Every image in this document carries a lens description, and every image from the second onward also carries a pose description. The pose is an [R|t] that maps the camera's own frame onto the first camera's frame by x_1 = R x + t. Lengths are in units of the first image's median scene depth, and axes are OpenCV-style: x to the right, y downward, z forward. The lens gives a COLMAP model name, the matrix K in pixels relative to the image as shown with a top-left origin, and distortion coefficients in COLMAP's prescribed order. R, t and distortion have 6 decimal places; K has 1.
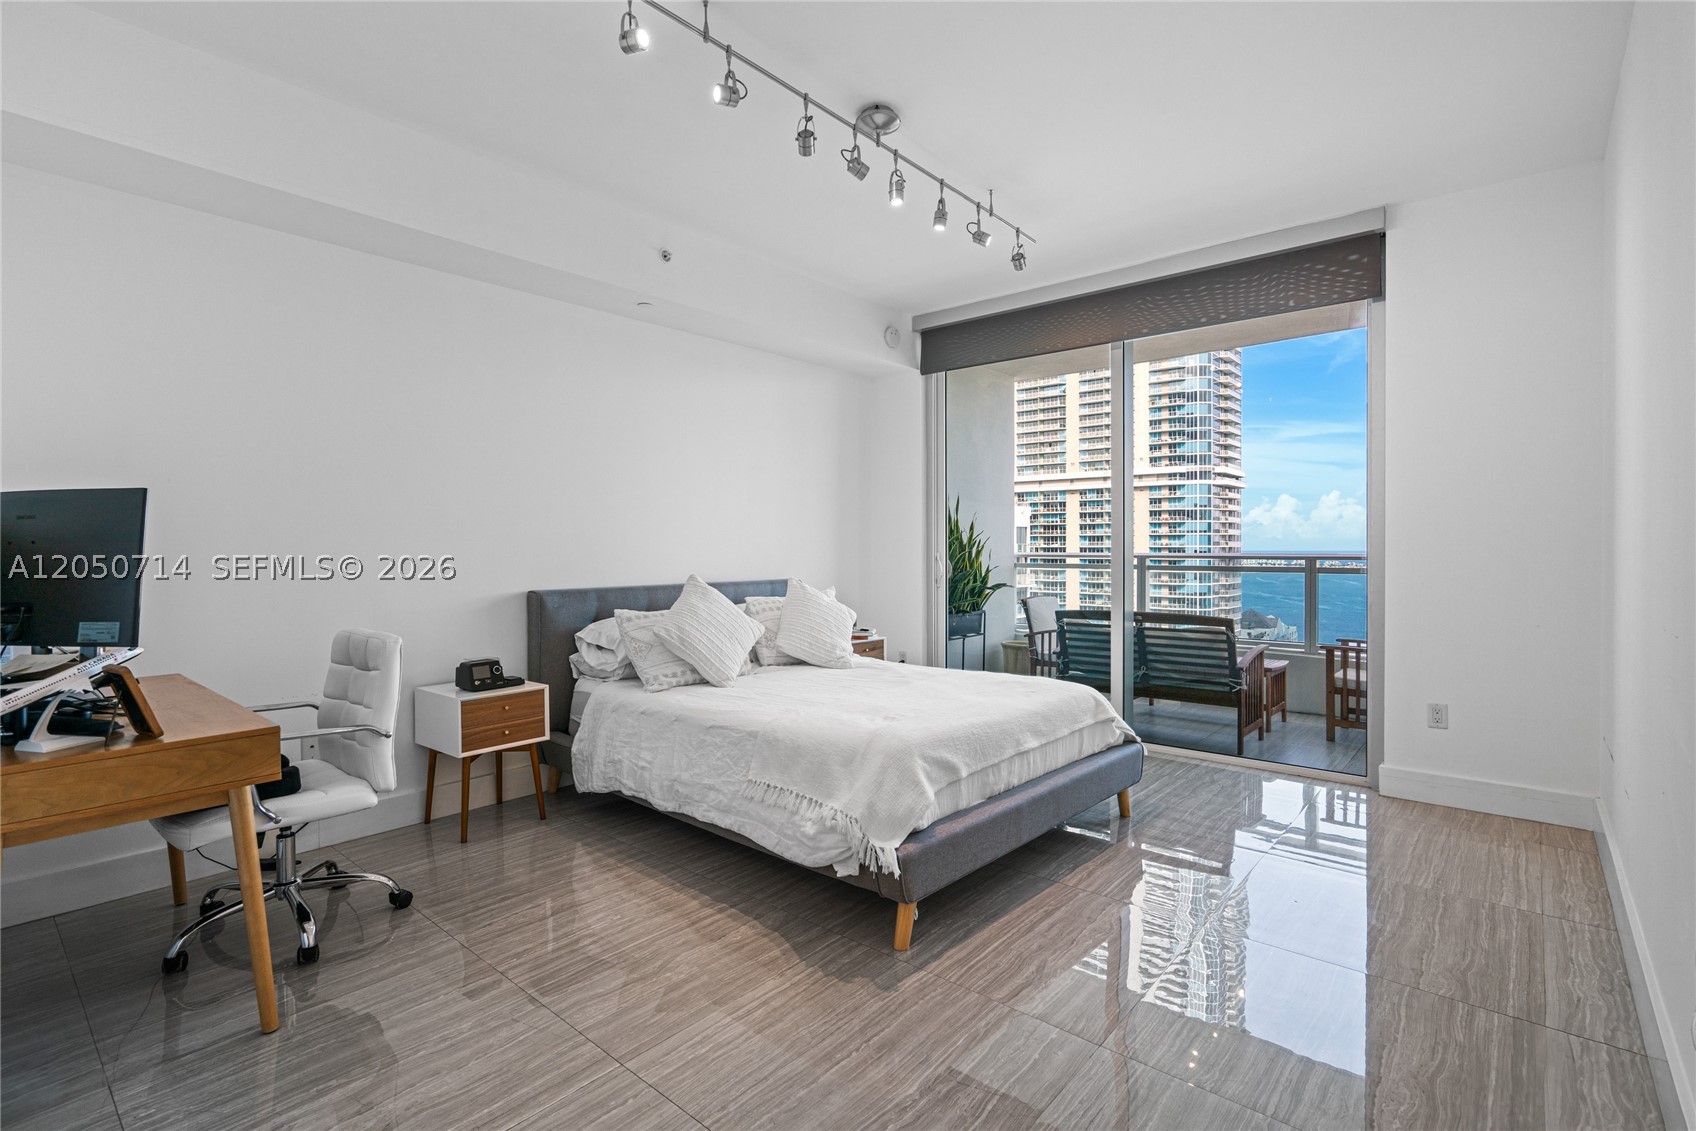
lens RADIAL K [[799.1, 0, 838.5], [0, 799.1, 558.3], [0, 0, 1]] dist [-0.002125, 0.000289]
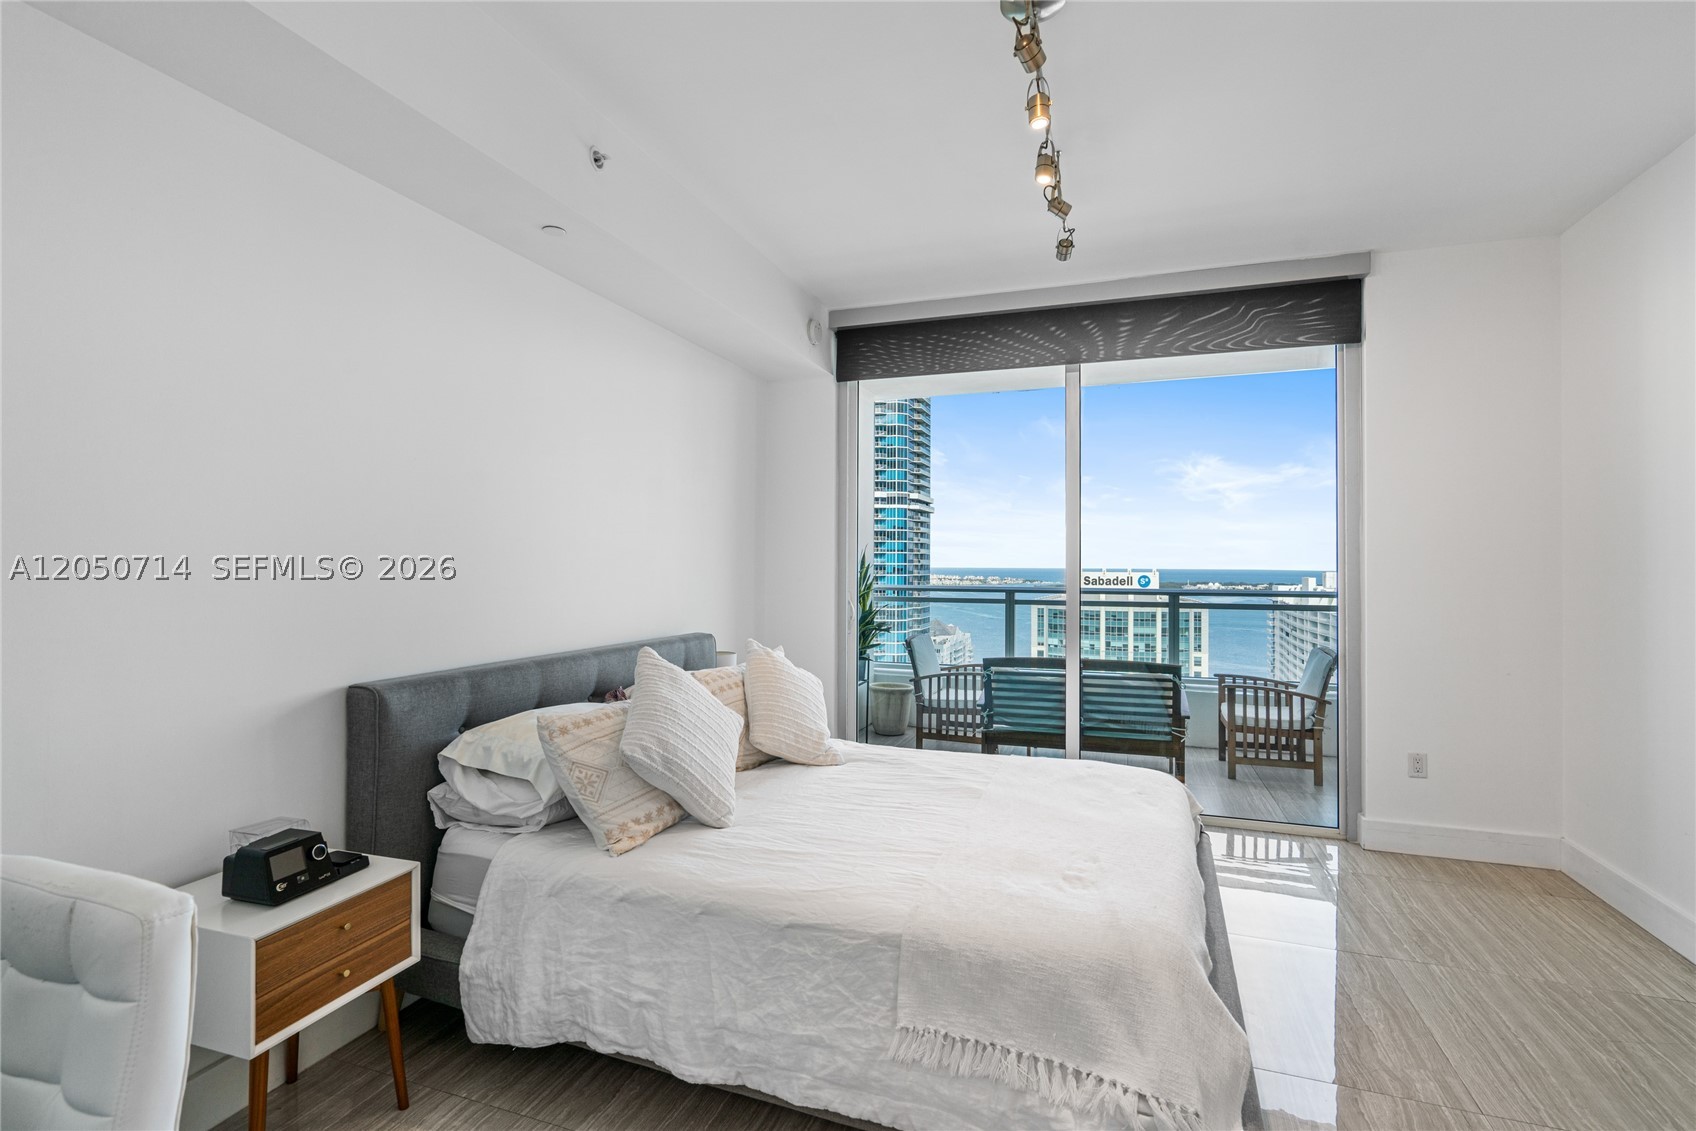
lens RADIAL K [[781.2, 0, 859.2], [0, 781.2, 556.9], [0, 0, 1]] dist [-0.003403, 0.000722]
pose [[0.928896, 0.009824, 0.370210, -0.257360], [-0.001809, 0.999757, -0.021992, -0.039873], [-0.370336, 0.019759, 0.928688, 0.341941]]
